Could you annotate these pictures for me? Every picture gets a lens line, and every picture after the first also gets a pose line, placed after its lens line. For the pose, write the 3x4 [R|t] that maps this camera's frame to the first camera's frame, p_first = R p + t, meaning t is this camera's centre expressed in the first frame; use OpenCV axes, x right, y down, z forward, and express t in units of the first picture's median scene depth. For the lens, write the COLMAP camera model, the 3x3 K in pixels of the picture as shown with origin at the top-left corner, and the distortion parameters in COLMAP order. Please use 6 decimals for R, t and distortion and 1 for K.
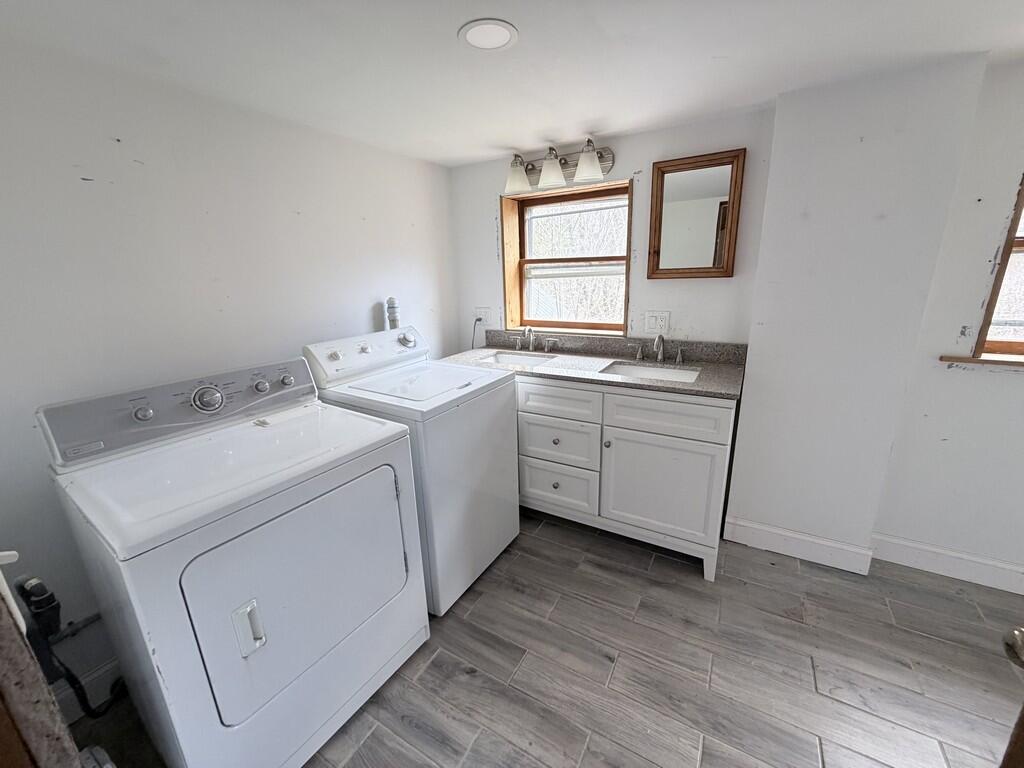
lens RADIAL K [[413.6, 0, 512.0], [0, 413.6, 384.0], [0, 0, 1]] dist [-0.000672, -0.000012]
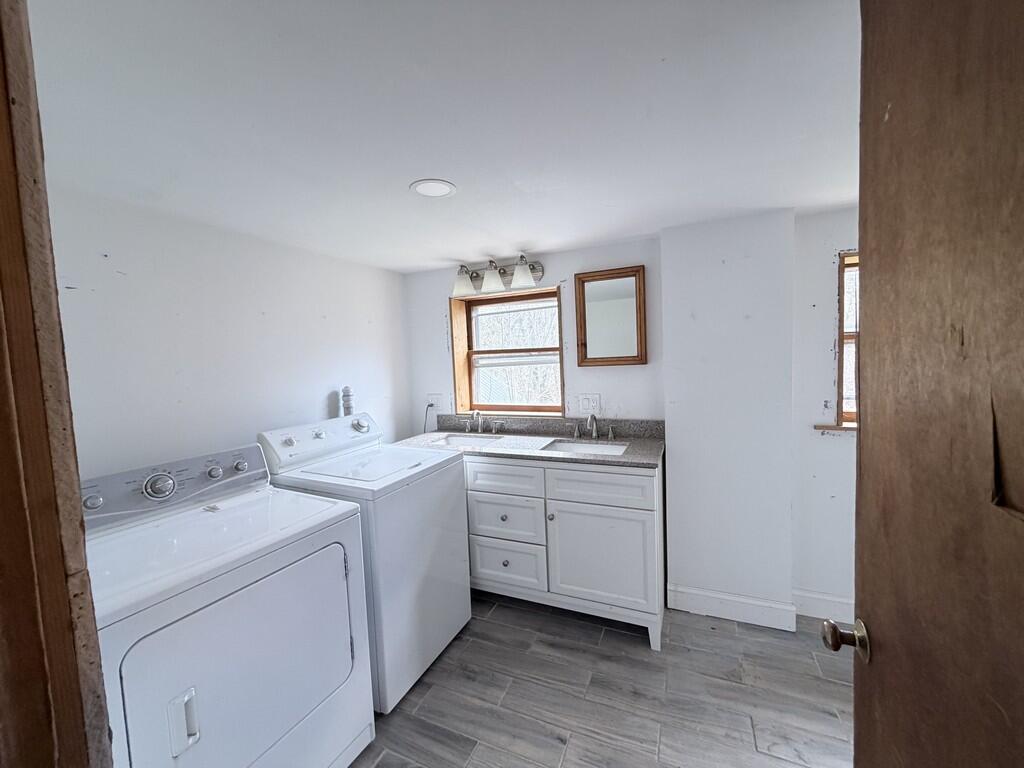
lens RADIAL K [[413.6, 0, 512.0], [0, 413.6, 384.0], [0, 0, 1]] dist [-0.000672, -0.000012]
pose [[0.994224, -0.017654, 0.105861, 0.025023], [0.038894, 0.978593, -0.202095, 0.022120], [-0.100027, 0.205045, 0.973628, -0.107616]]
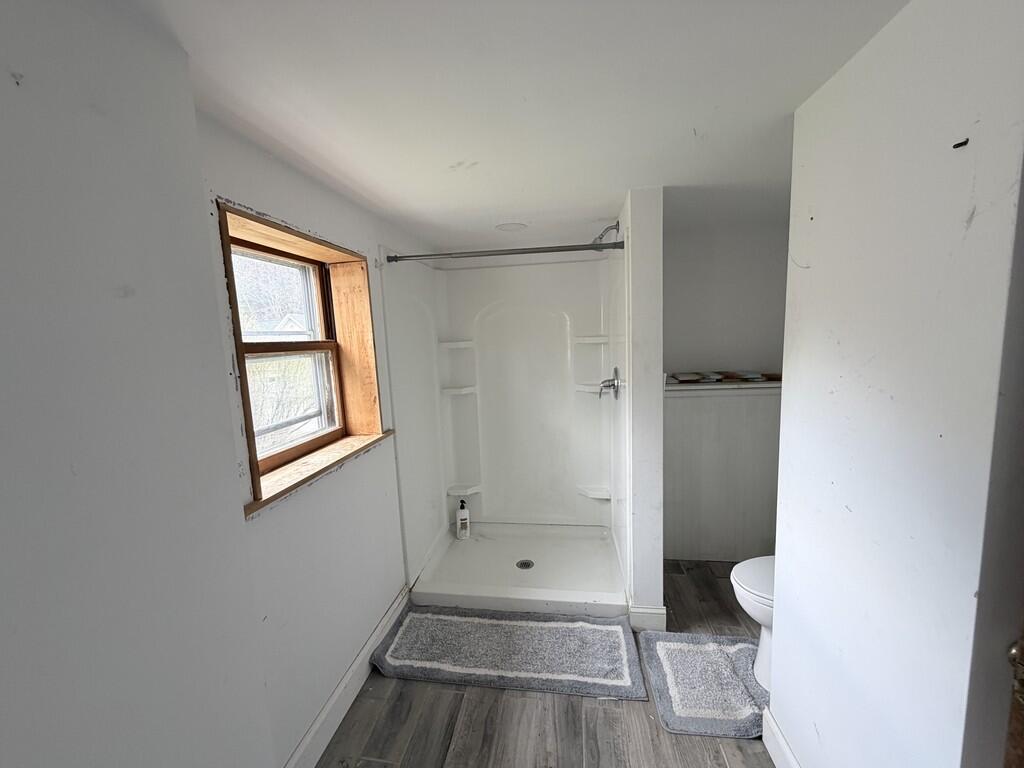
lens RADIAL K [[413.6, 0, 512.0], [0, 413.6, 384.0], [0, 0, 1]] dist [-0.000672, -0.000012]
pose [[-0.388219, -0.065549, 0.919233, 0.250111], [0.295800, 0.935826, 0.191657, -0.224735], [-0.872805, 0.346314, -0.343916, 0.677735]]
